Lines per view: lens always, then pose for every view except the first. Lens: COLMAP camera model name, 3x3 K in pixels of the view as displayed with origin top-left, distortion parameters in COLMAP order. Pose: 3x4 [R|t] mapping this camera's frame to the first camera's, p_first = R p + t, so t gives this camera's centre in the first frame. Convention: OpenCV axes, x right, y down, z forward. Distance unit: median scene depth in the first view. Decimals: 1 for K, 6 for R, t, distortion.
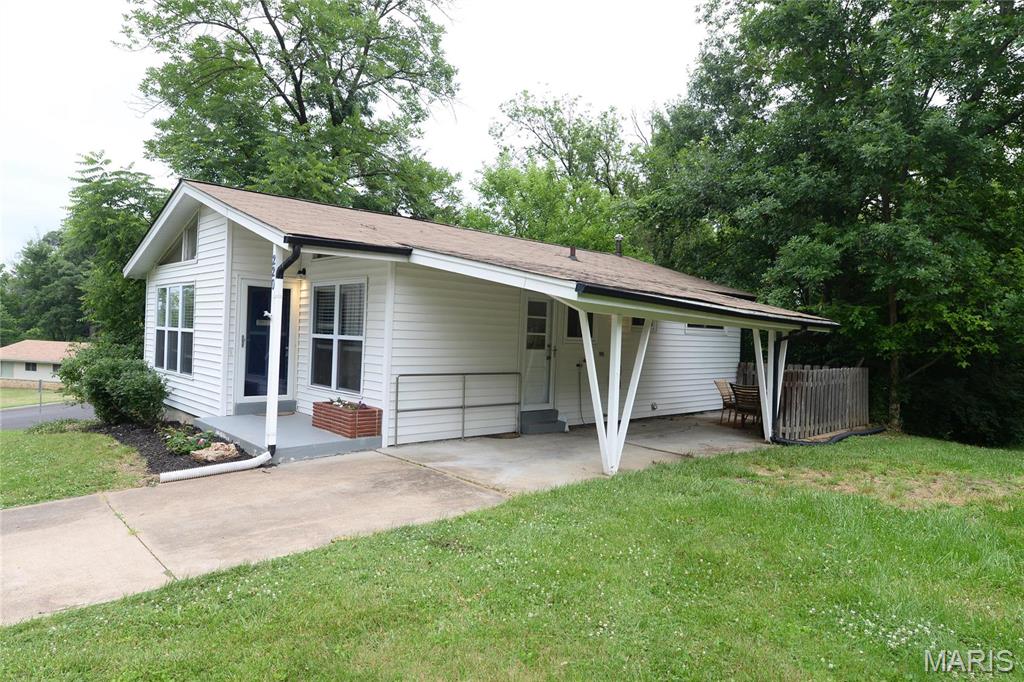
lens RADIAL K [[622.7, 0, 515.2], [0, 622.7, 334.2], [0, 0, 1]] dist [0.004270, -0.000633]
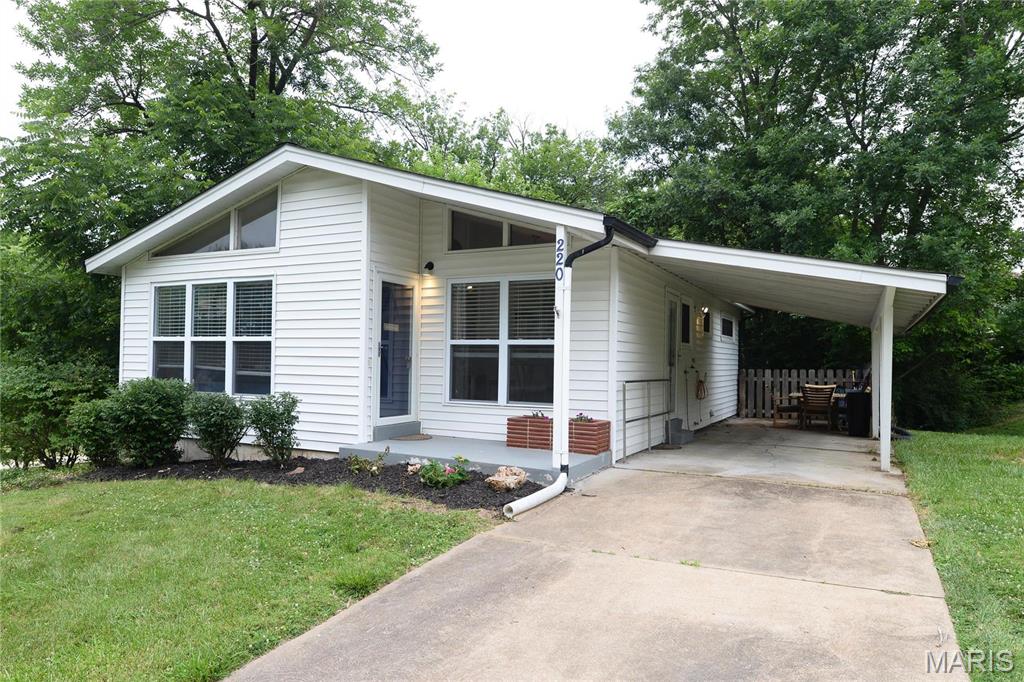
lens RADIAL K [[676.3, 0, 482.0], [0, 676.3, 349.3], [0, 0, 1]] dist [0.001714, -0.007605]
pose [[0.949250, -0.014916, 0.314170, -0.626360], [0.018042, 0.999812, -0.007046, 0.021125], [-0.314006, 0.012356, 0.949341, 0.134393]]
